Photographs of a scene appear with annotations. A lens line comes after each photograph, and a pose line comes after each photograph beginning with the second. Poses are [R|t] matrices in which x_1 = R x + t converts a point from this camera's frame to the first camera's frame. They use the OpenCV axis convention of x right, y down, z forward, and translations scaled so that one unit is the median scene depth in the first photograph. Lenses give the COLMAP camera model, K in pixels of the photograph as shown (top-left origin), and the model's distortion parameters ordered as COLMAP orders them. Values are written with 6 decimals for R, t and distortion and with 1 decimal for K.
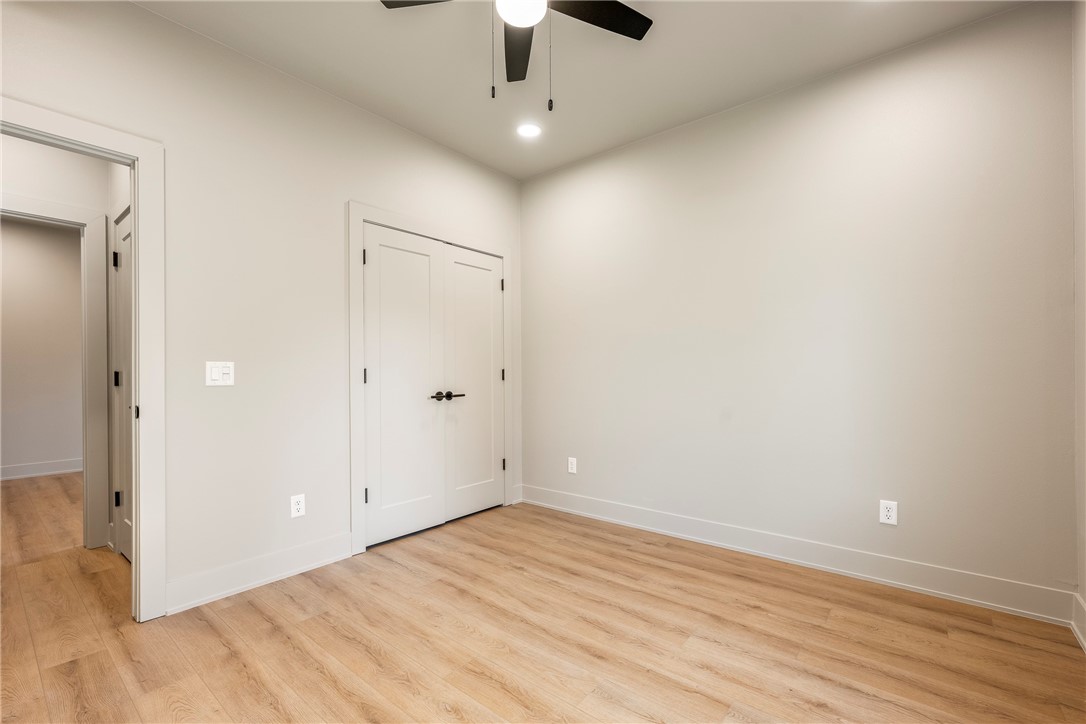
lens RADIAL K [[467.0, 0, 543.0], [0, 467.0, 368.8], [0, 0, 1]] dist [0.000752, 0.000284]
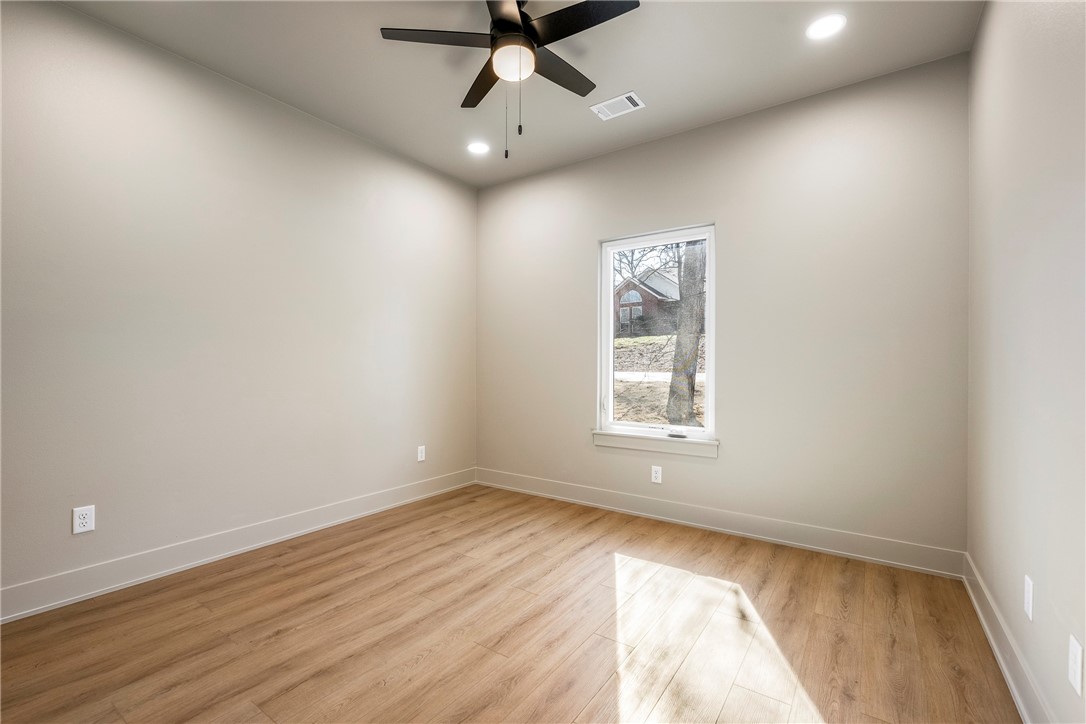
lens RADIAL K [[467.0, 0, 549.3], [0, 467.0, 367.3], [0, 0, 1]] dist [0.000752, 0.000284]
pose [[-0.078754, -0.001244, 0.996893, -0.907613], [-0.012497, 0.999922, 0.000261, 0.007953], [-0.996816, -0.012438, -0.078763, 0.717373]]
